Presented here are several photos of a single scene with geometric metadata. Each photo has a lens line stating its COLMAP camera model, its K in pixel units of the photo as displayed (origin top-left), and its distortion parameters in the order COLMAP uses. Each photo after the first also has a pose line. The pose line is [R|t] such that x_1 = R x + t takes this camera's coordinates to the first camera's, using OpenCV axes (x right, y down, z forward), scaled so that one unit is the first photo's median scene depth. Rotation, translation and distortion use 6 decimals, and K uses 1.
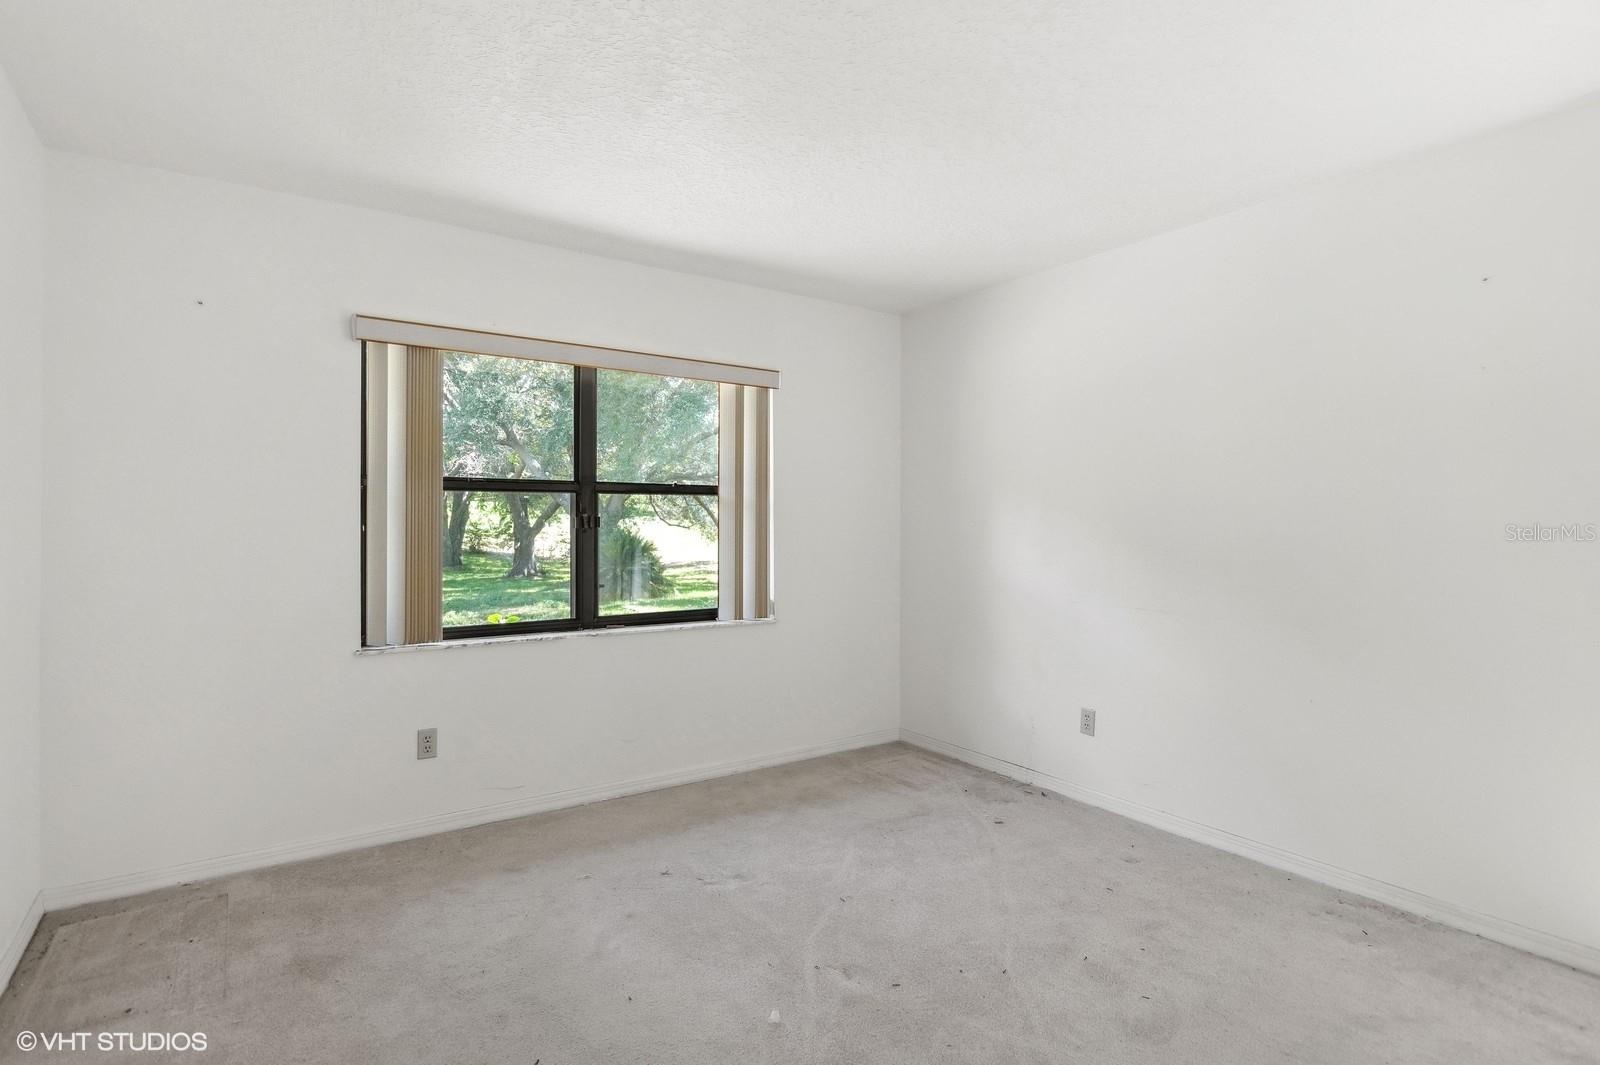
lens RADIAL K [[812.3, 0, 792.7], [0, 812.3, 524.4], [0, 0, 1]] dist [-0.001842, -0.001383]
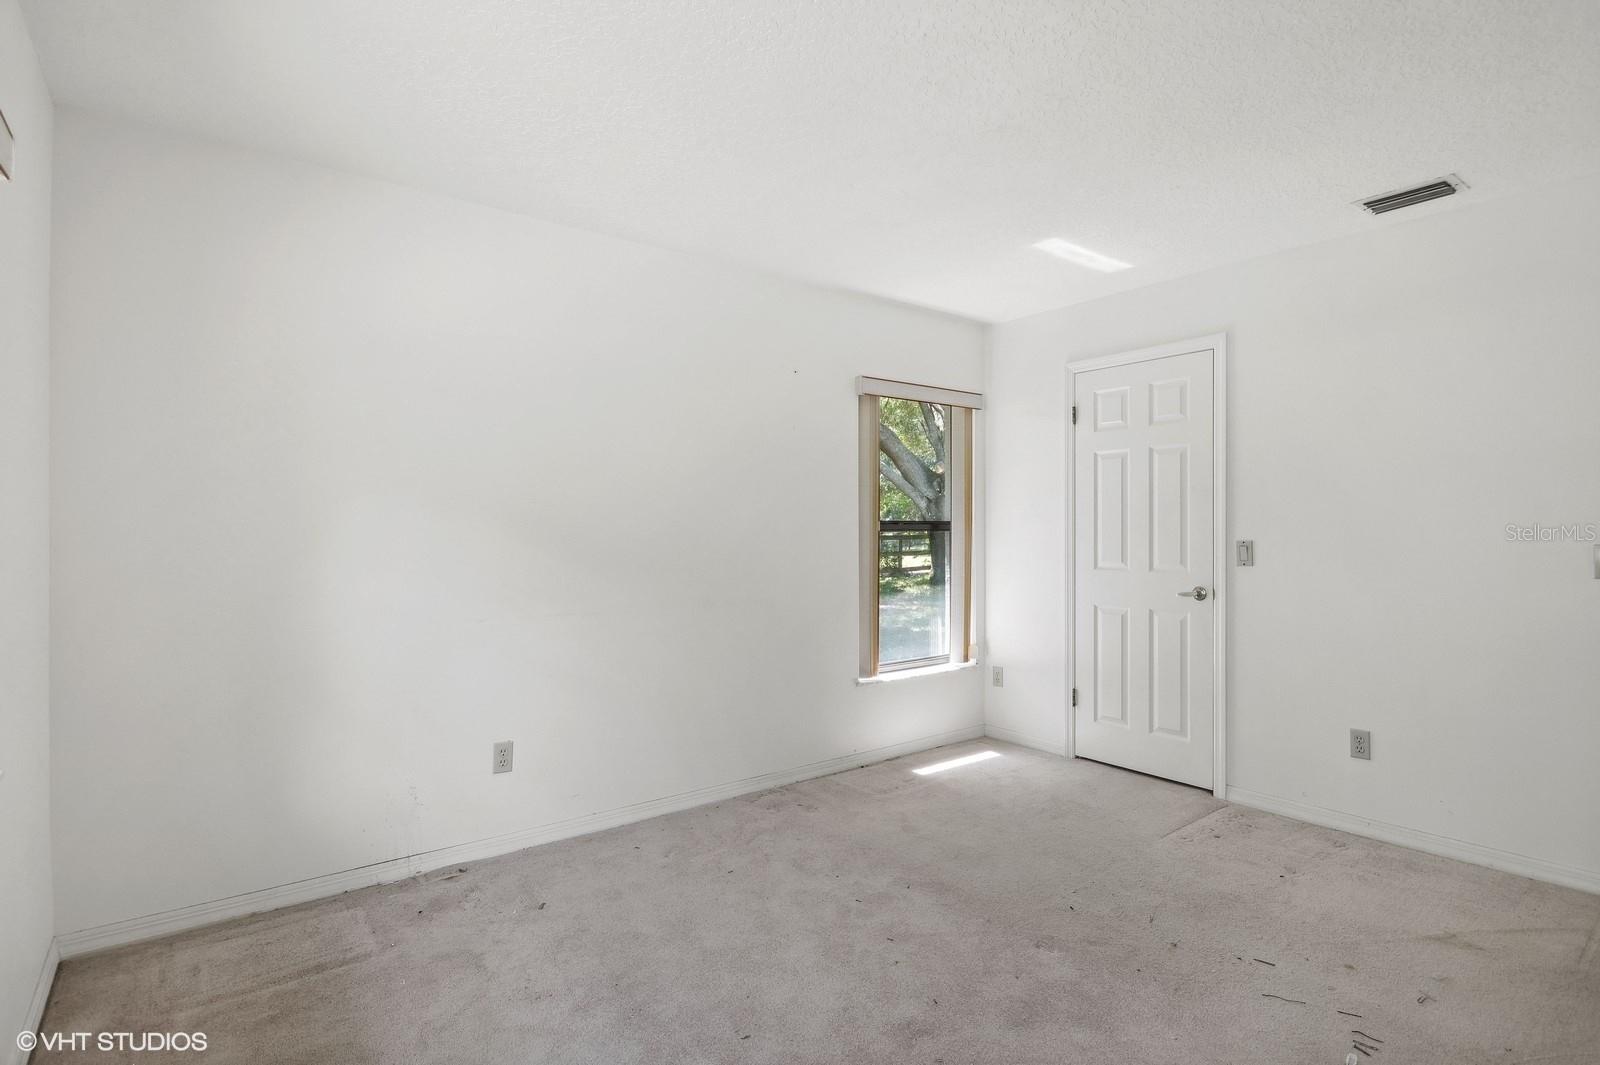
lens RADIAL K [[812.3, 0, 792.7], [0, 812.3, 524.4], [0, 0, 1]] dist [-0.001842, -0.001383]
pose [[-0.054747, -0.021413, 0.998271, -0.527902], [-0.002932, 0.999769, 0.021284, -0.035338], [-0.998496, -0.001762, -0.054797, 0.726120]]
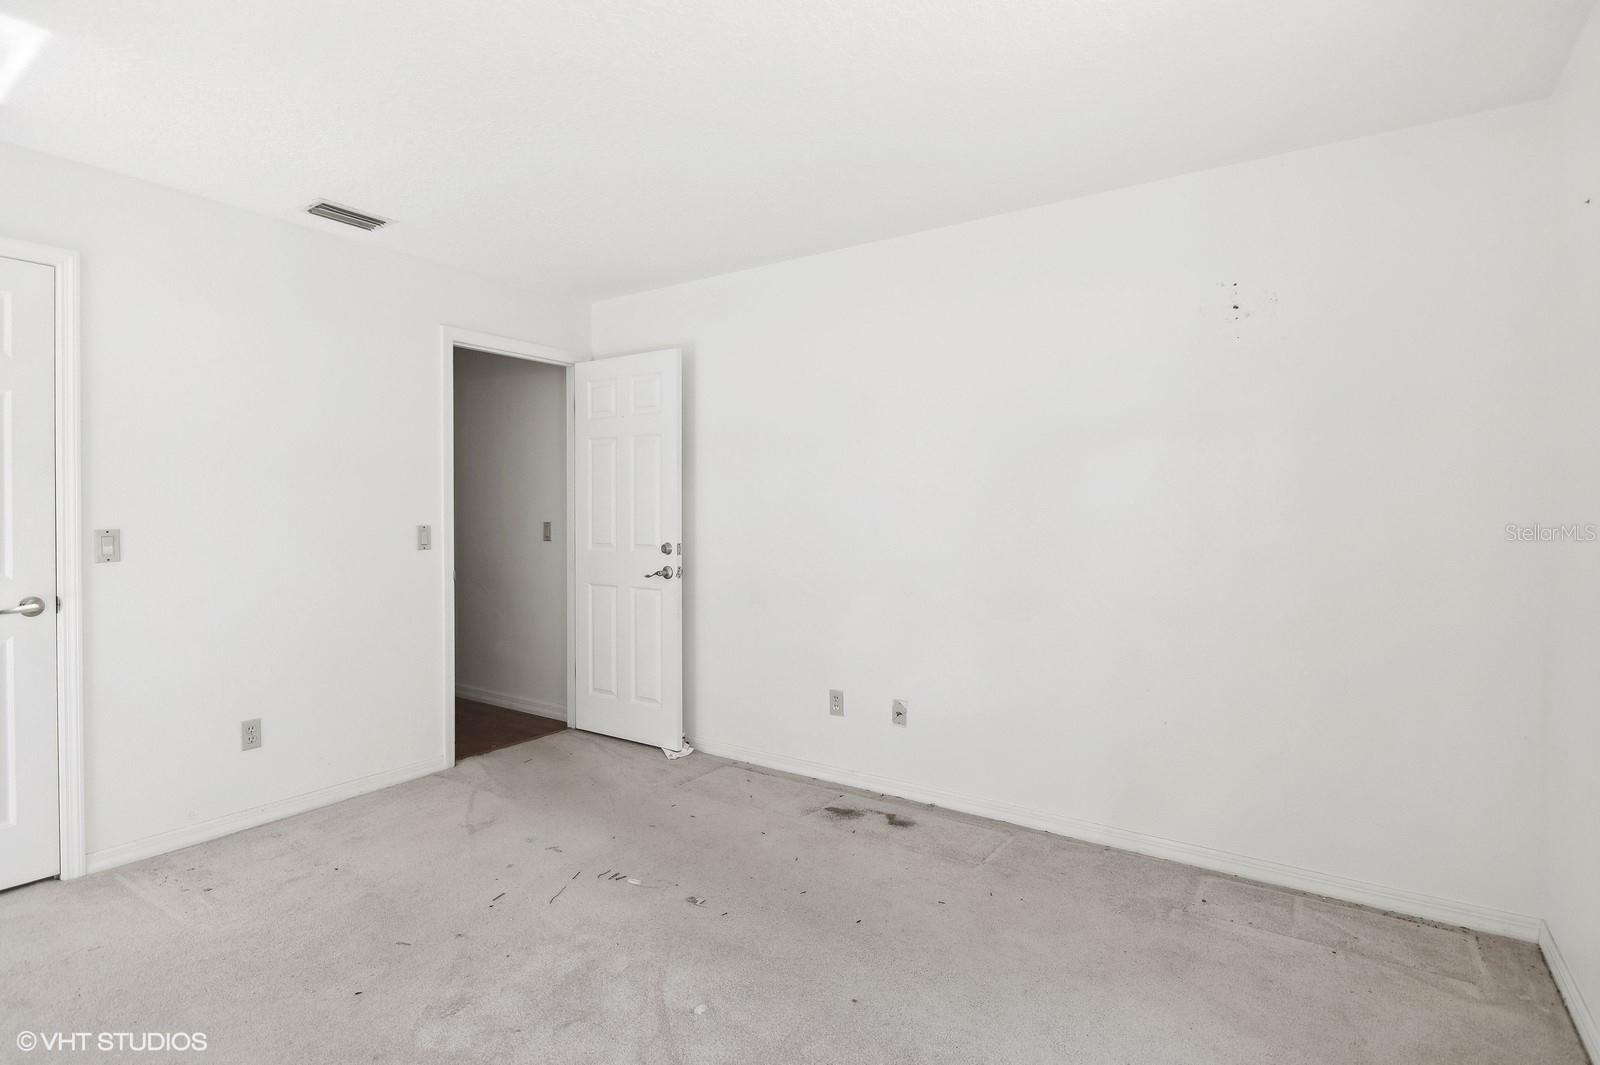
lens RADIAL K [[812.3, 0, 792.7], [0, 812.3, 524.4], [0, 0, 1]] dist [-0.001842, -0.001383]
pose [[-0.946325, 0.006959, -0.323140, 0.121581], [0.002917, 0.999911, 0.012990, -0.006224], [0.323202, 0.011350, -0.946262, 1.094247]]
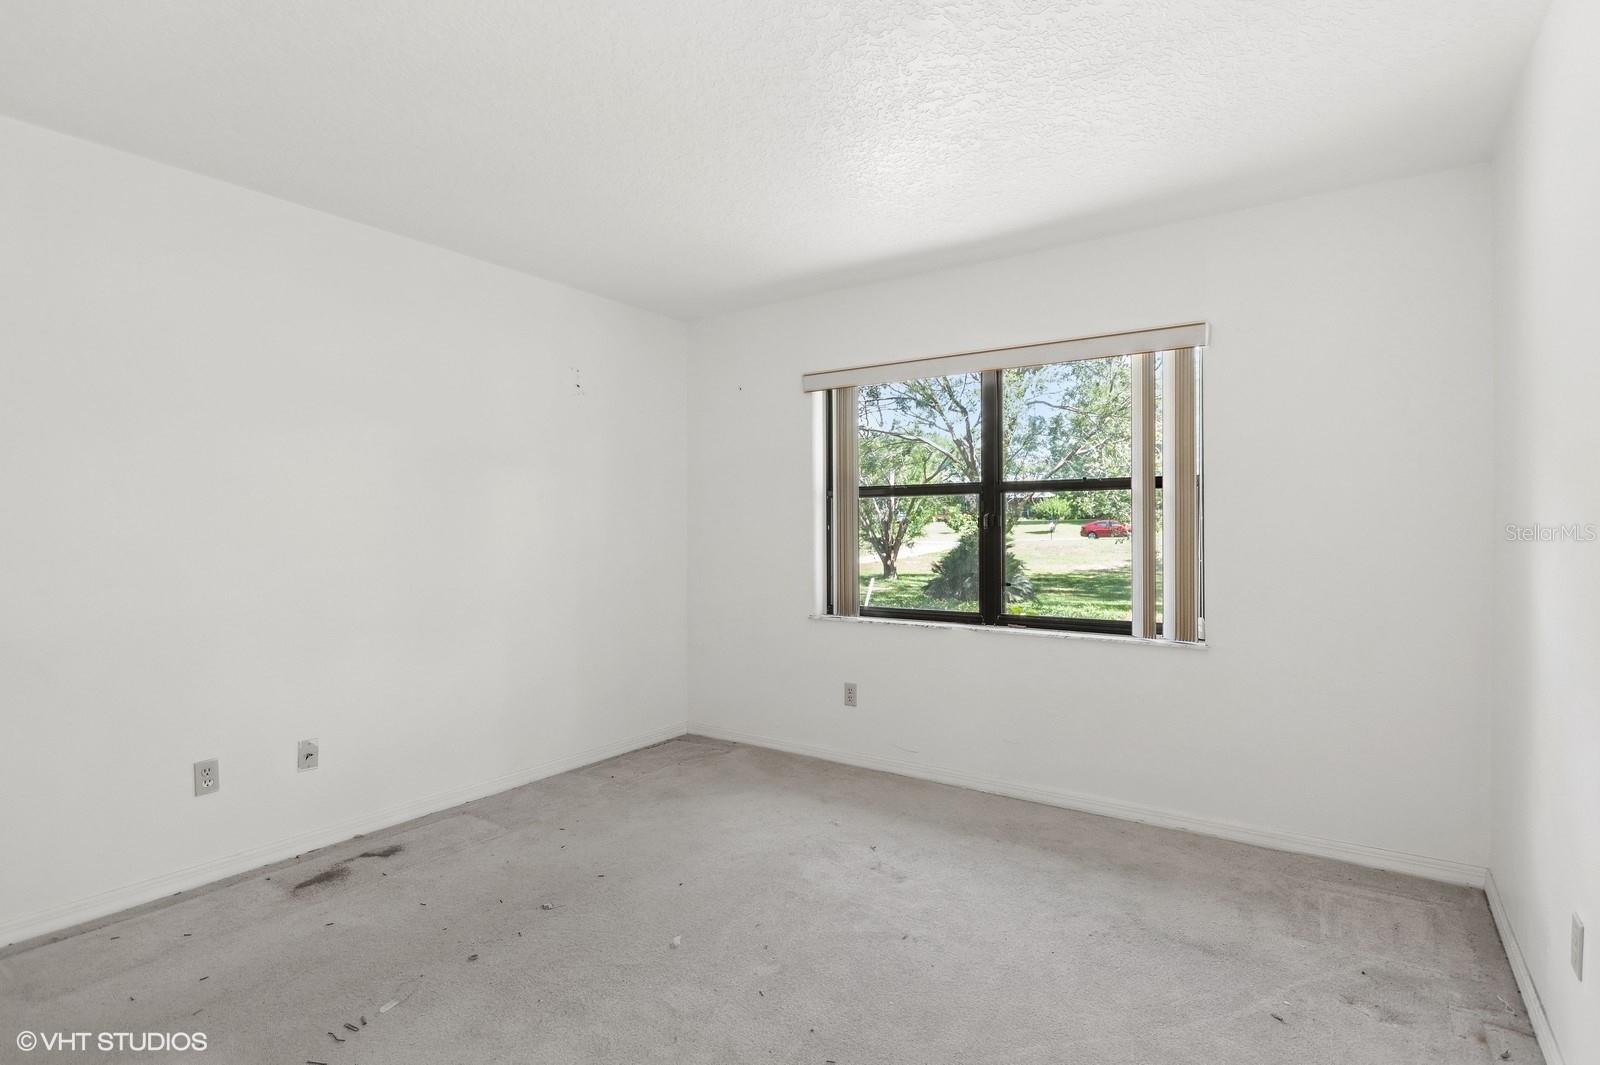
lens RADIAL K [[812.3, 0, 792.7], [0, 812.3, 524.4], [0, 0, 1]] dist [-0.001842, -0.001383]
pose [[0.332217, -0.000976, -0.943203, 0.645870], [0.009843, 0.999949, 0.002433, -0.003881], [0.943152, -0.010093, 0.332209, 0.424062]]
